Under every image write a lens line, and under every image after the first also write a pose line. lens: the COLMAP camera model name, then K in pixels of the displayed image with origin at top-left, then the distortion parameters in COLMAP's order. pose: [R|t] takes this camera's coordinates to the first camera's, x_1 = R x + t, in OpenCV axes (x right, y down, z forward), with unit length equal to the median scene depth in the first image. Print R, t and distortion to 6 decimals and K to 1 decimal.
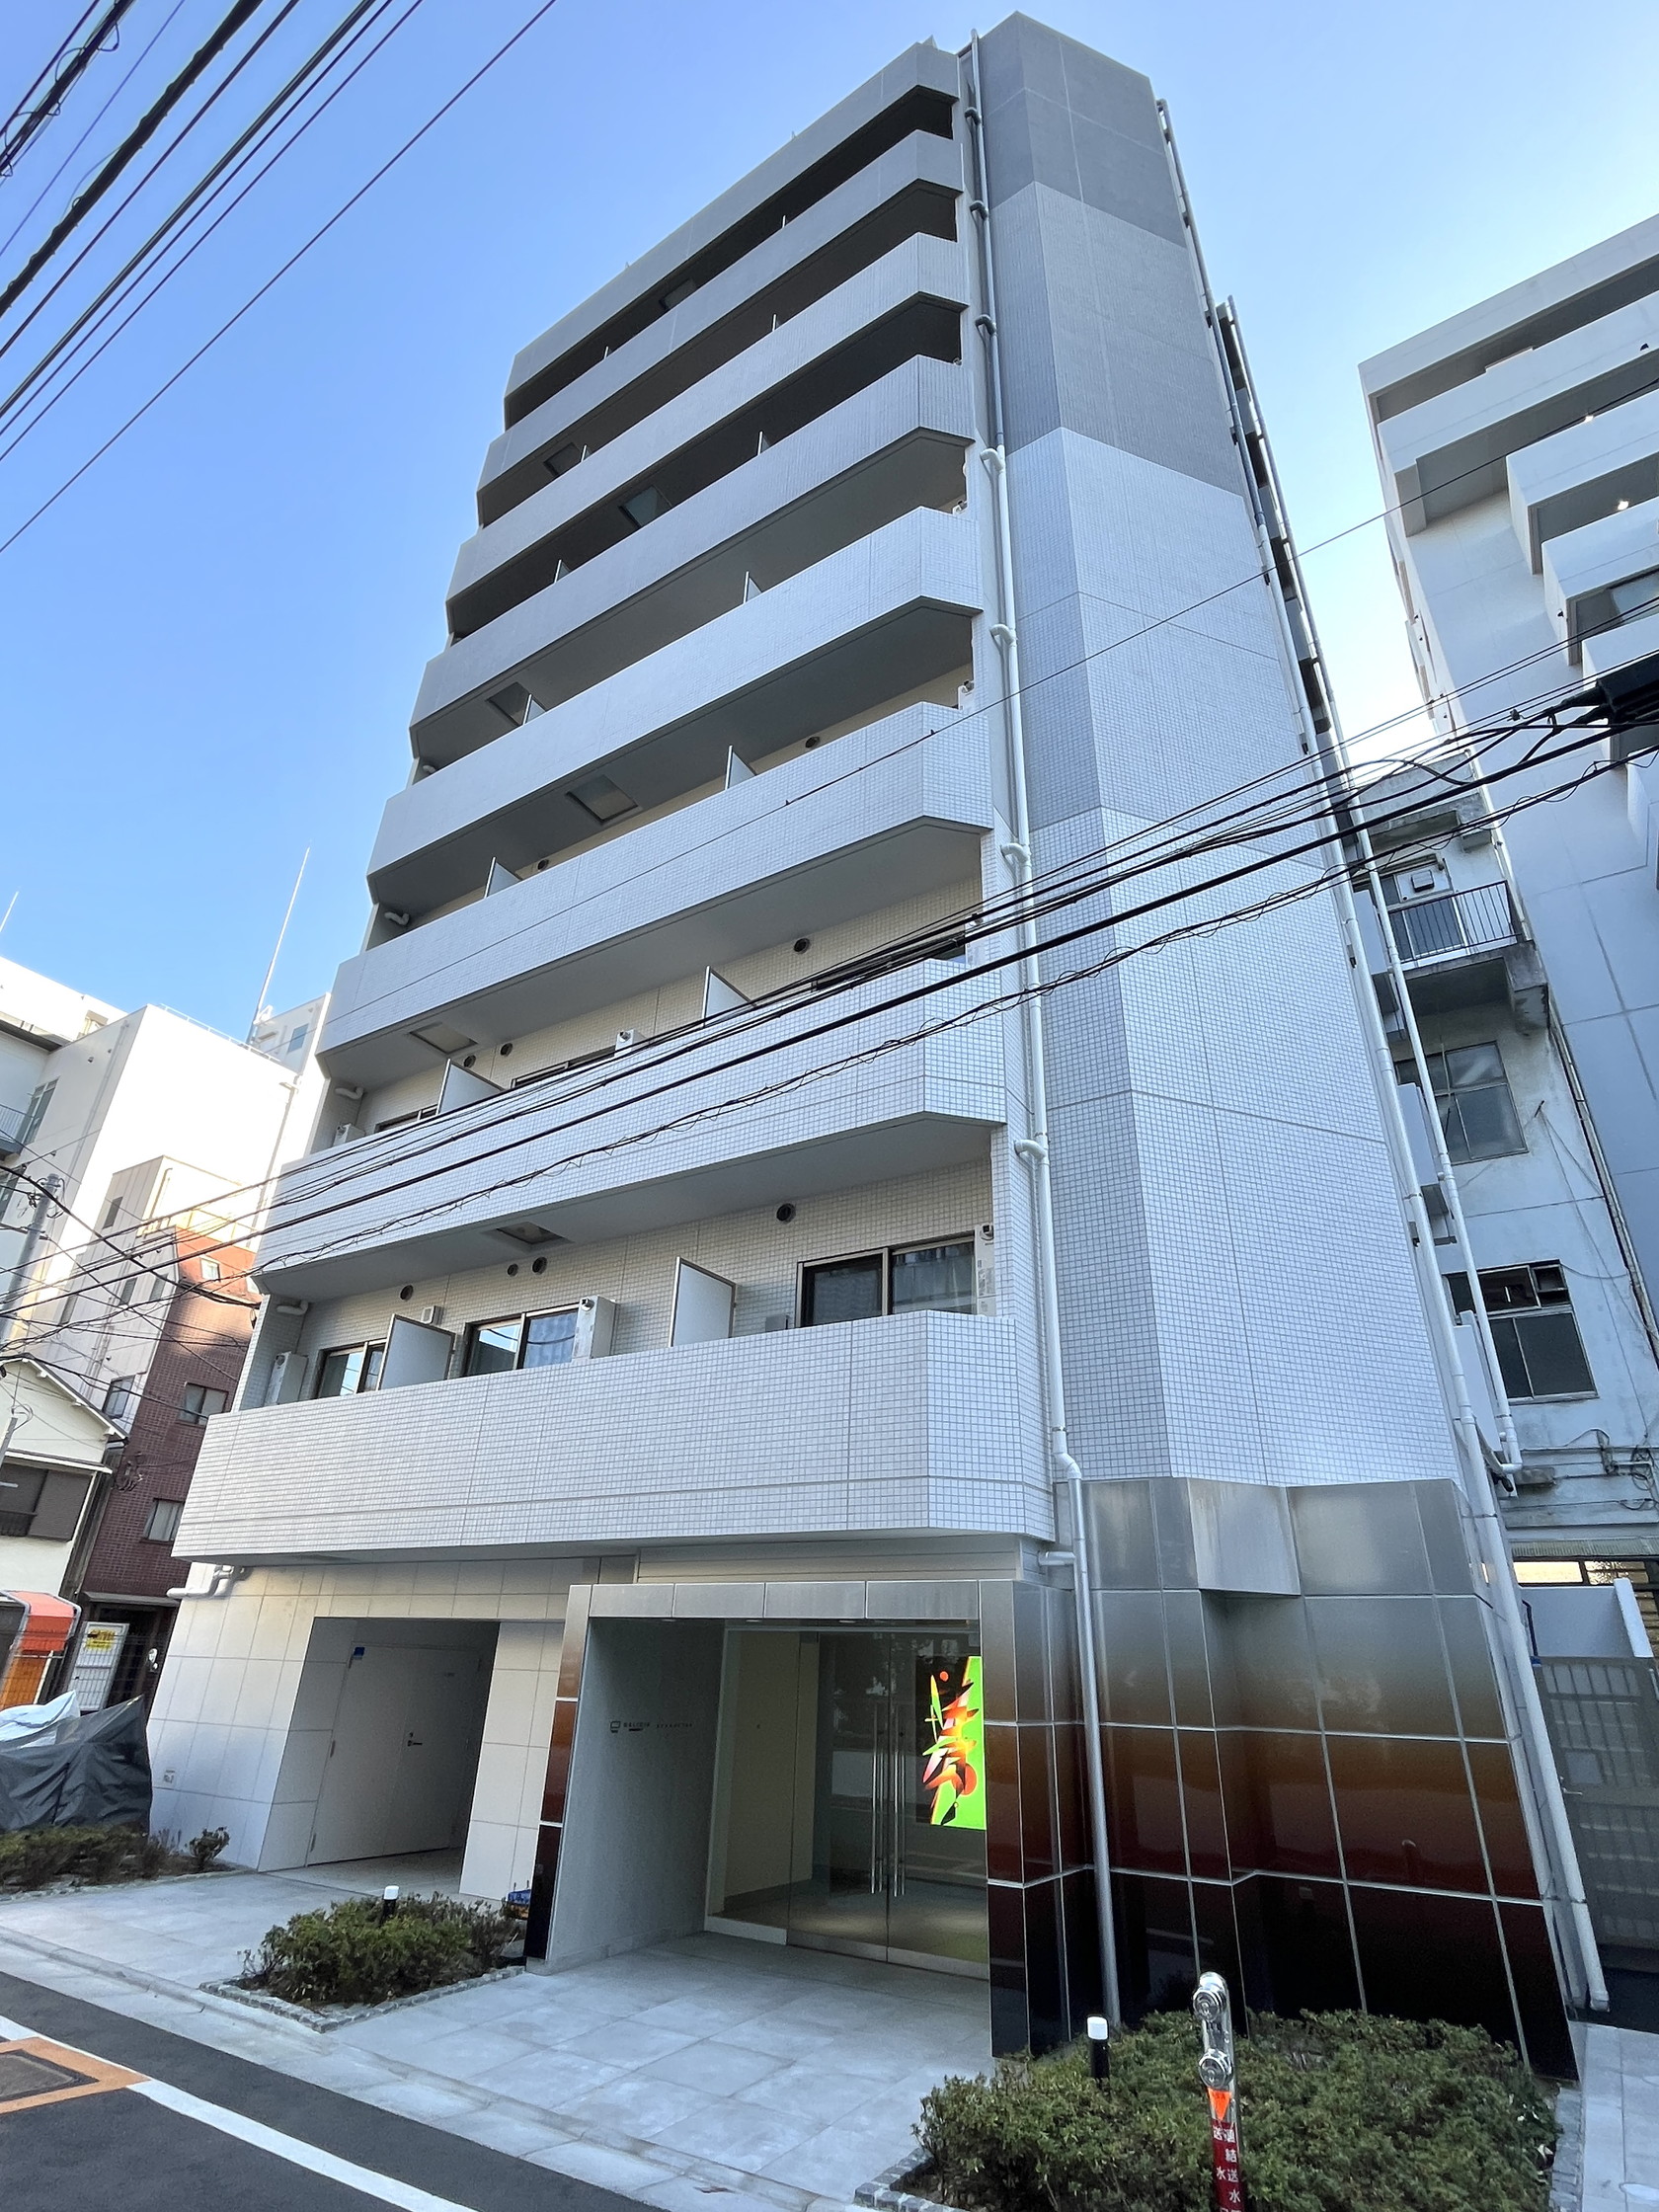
lens RADIAL K [[1099.5, 0, 831.3], [0, 1099.5, 1106.5], [0, 0, 1]] dist [-0.006235, -0.000701]
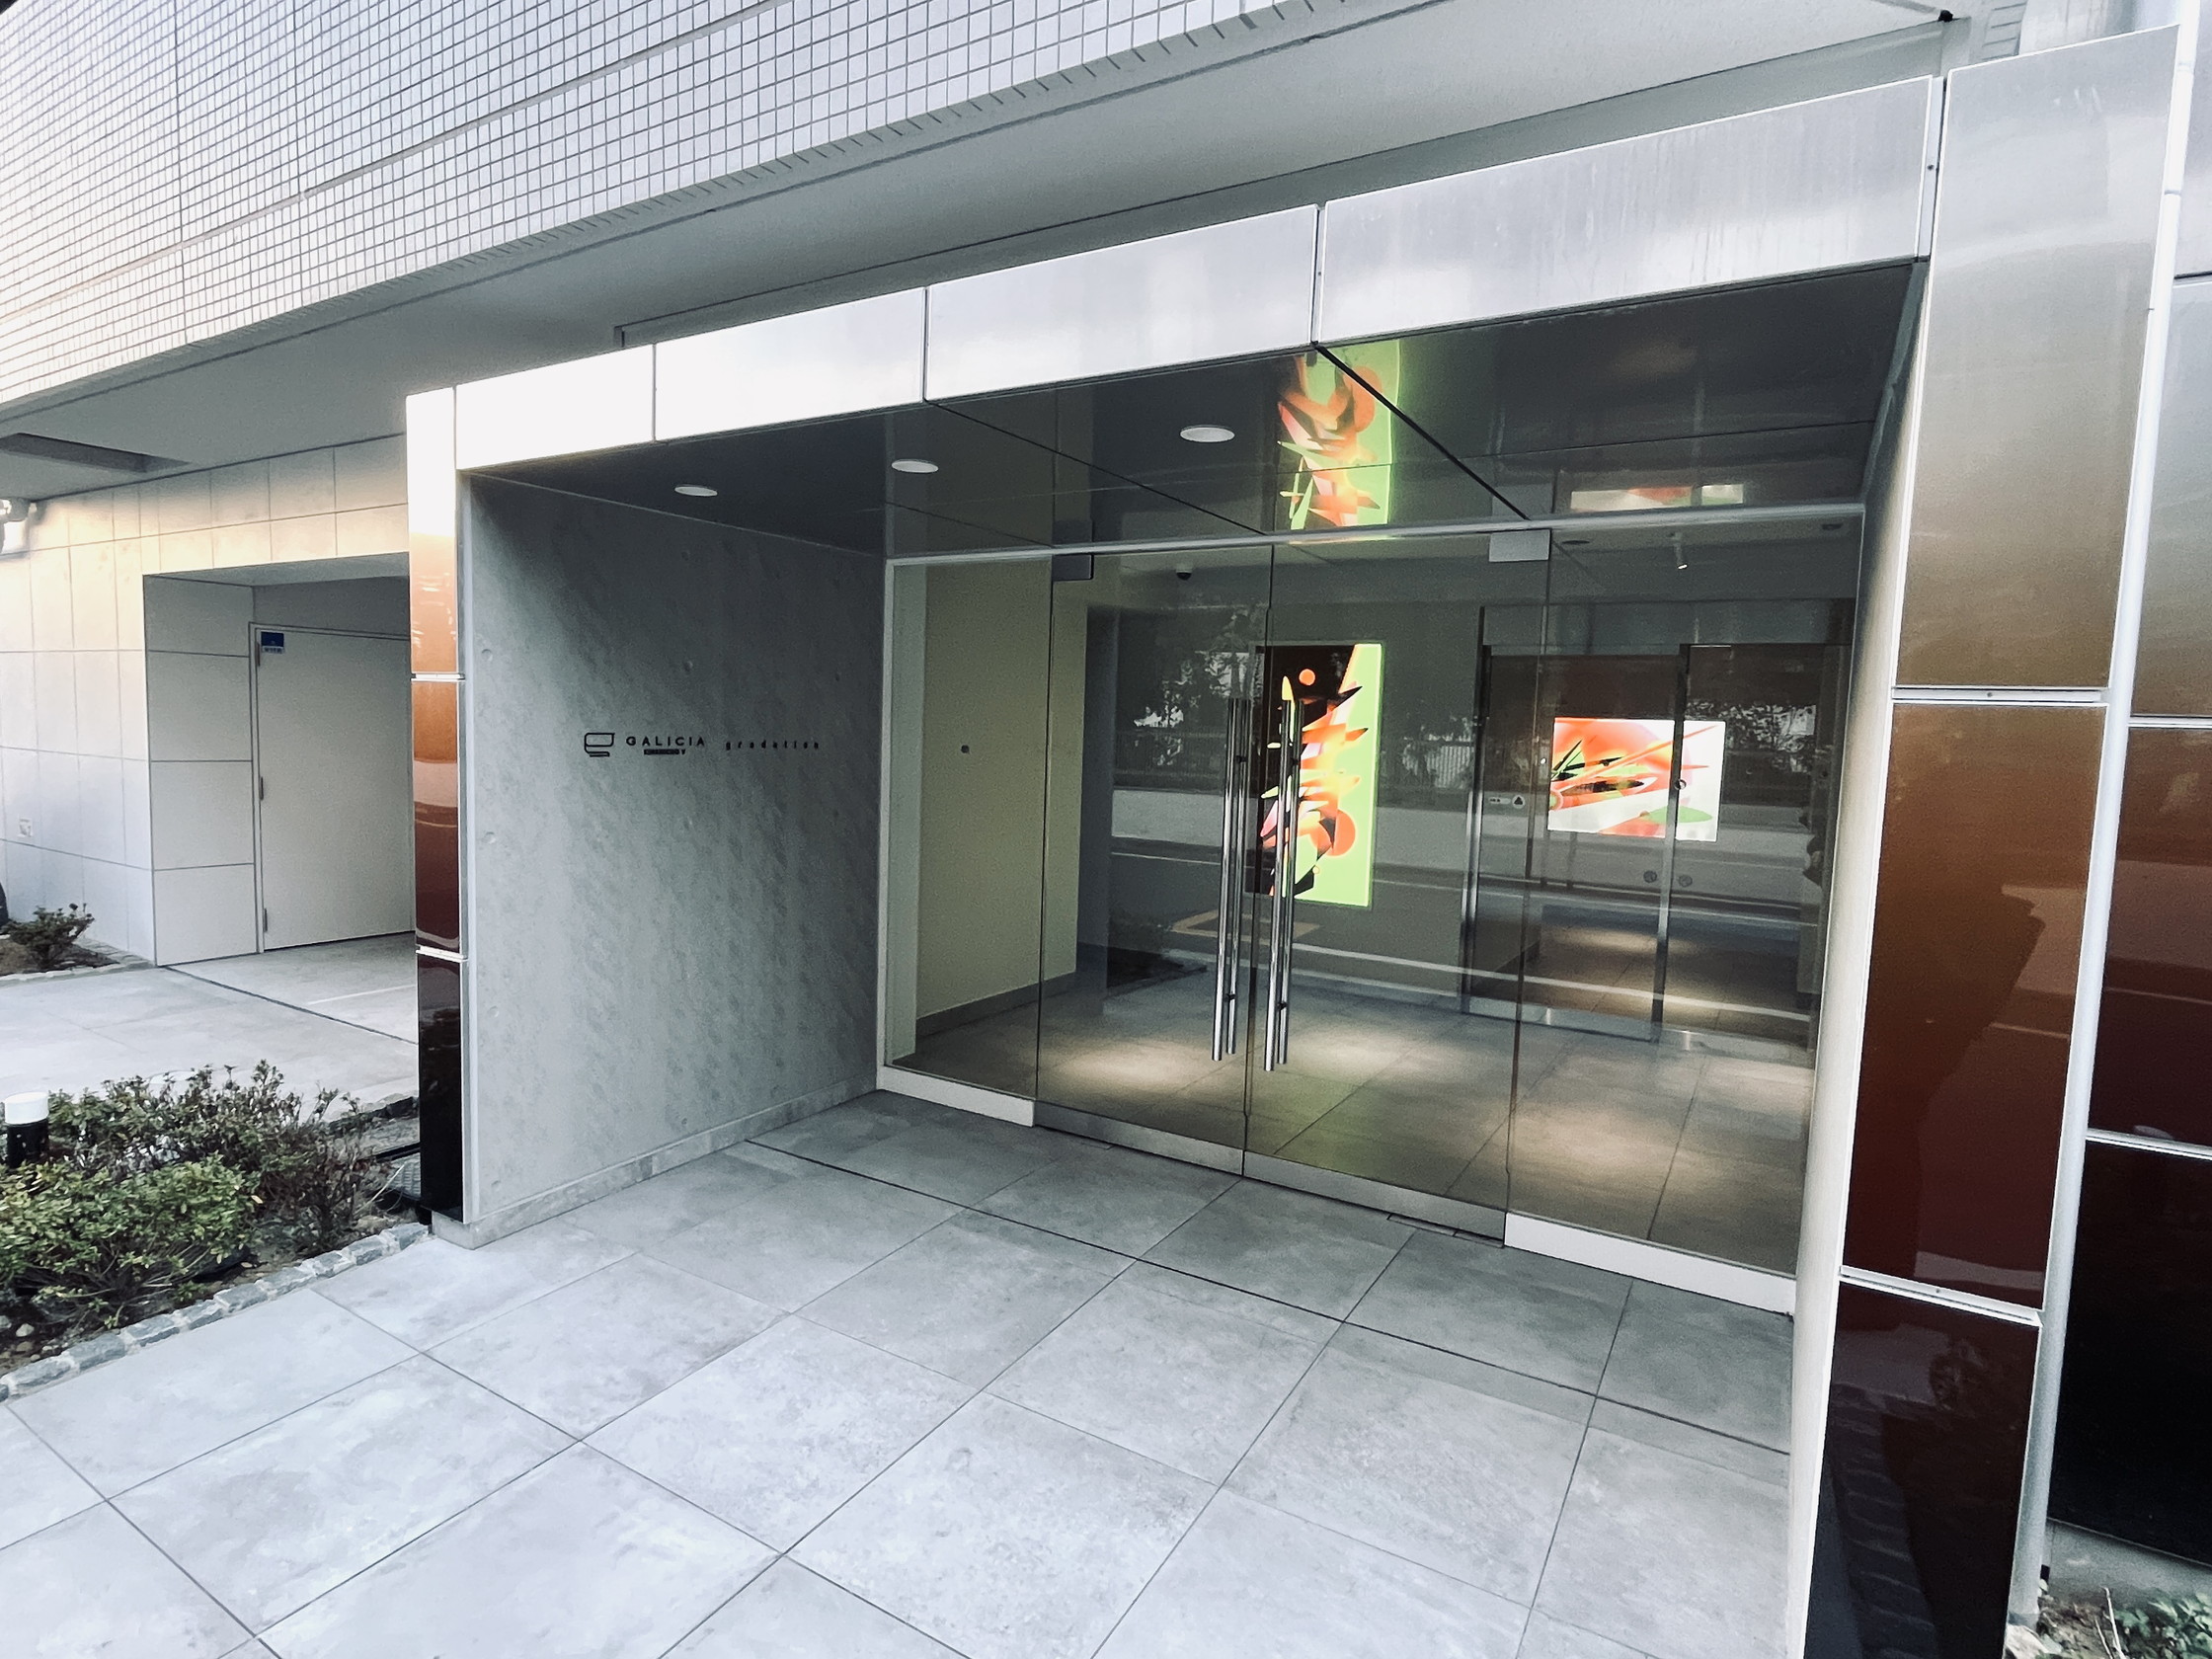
lens RADIAL K [[1155.9, 0, 1101.7], [0, 1155.9, 825.9], [0, 0, 1]] dist [-0.002441, -0.000435]
pose [[0.999793, 0.001310, 0.020289, -0.015290], [-0.011950, 0.845216, 0.534292, 0.279593], [-0.016449, -0.534424, 0.845057, 0.479880]]
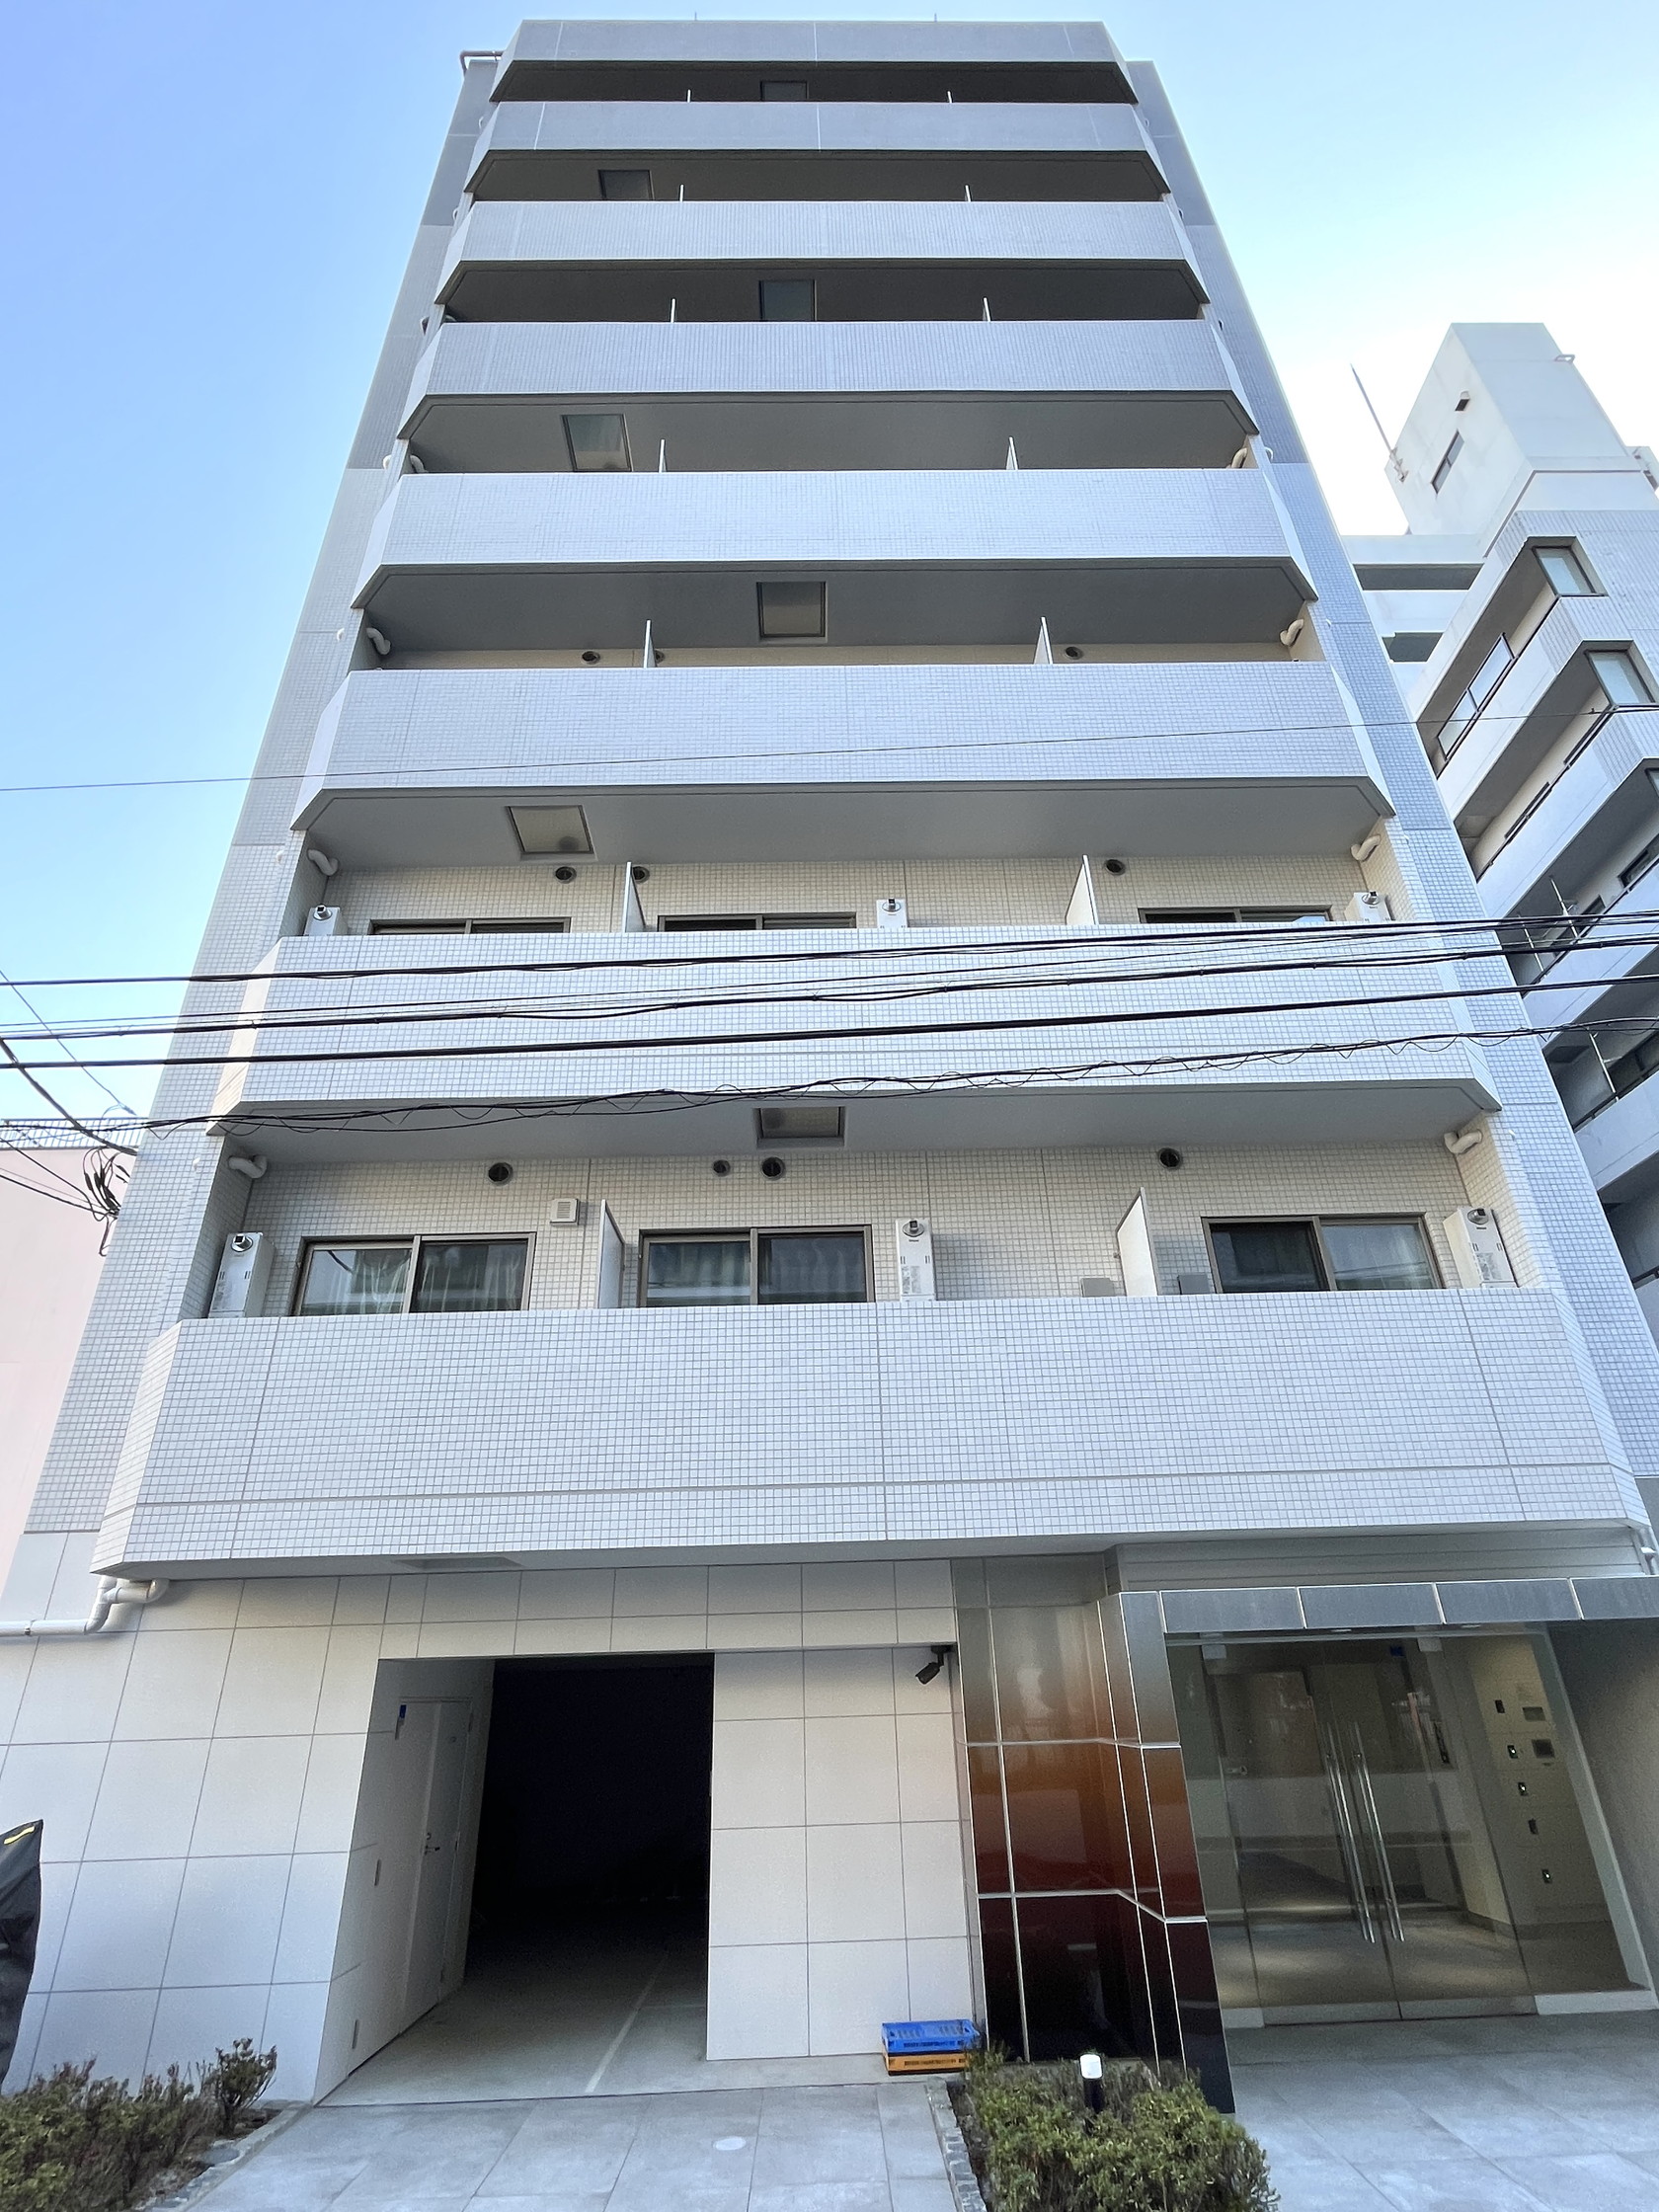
lens RADIAL K [[1099.5, 0, 831.1], [0, 1099.5, 1111.4], [0, 0, 1]] dist [-0.006235, -0.000701]
pose [[0.836620, 0.208870, 0.506399, -0.681019], [-0.201807, 0.976953, -0.069552, 0.166503], [-0.509255, -0.044007, 0.859490, 0.379626]]
